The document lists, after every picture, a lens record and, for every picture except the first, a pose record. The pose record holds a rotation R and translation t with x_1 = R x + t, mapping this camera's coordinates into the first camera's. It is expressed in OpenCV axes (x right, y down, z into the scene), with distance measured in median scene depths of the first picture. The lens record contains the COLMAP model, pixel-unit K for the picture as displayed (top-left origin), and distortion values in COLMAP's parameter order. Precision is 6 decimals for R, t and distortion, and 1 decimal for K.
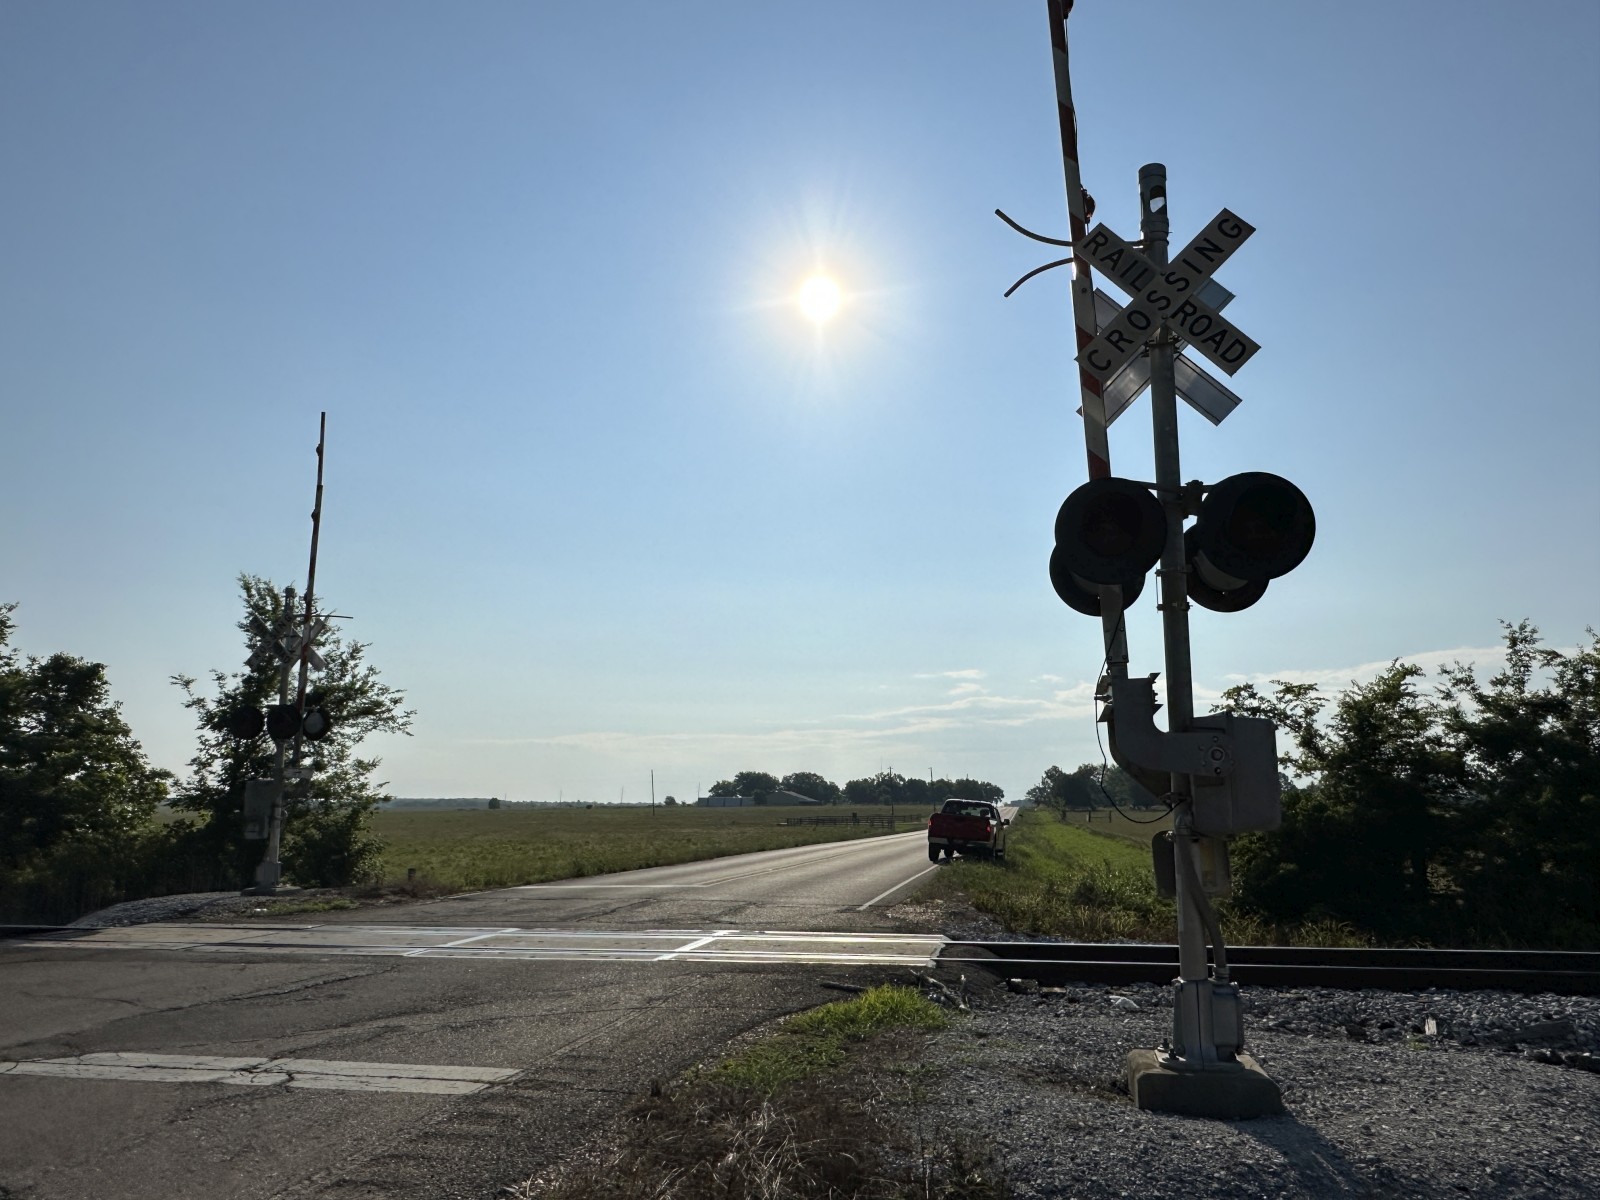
lens RADIAL K [[1081.2, 0, 799.8], [0, 1081.2, 607.2], [0, 0, 1]] dist [-0.001096, 0.004298]
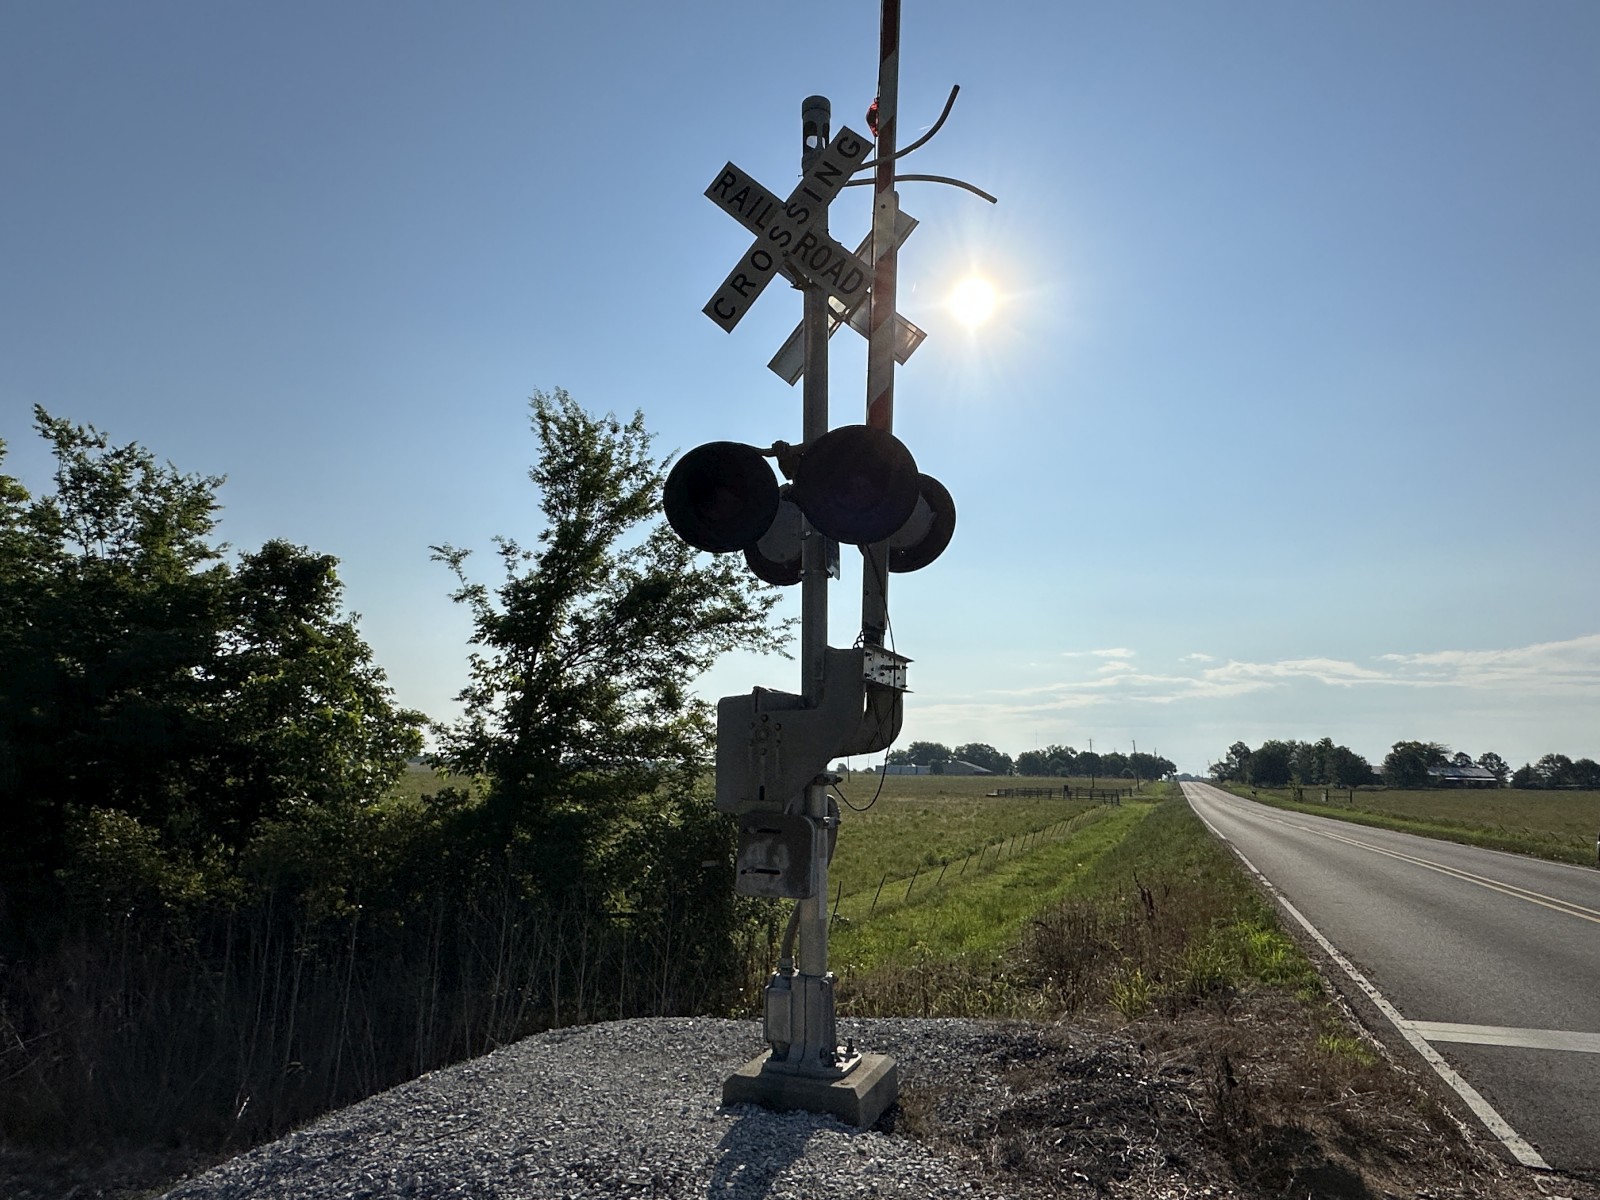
lens RADIAL K [[1010.4, 0, 802.6], [0, 1010.4, 593.0], [0, 0, 1]] dist [0.005102, 0.000954]
pose [[0.987988, -0.003602, -0.154488, -0.276863], [0.004377, 0.999979, 0.004680, 0.082091], [0.154468, -0.005300, 0.987984, 0.453899]]
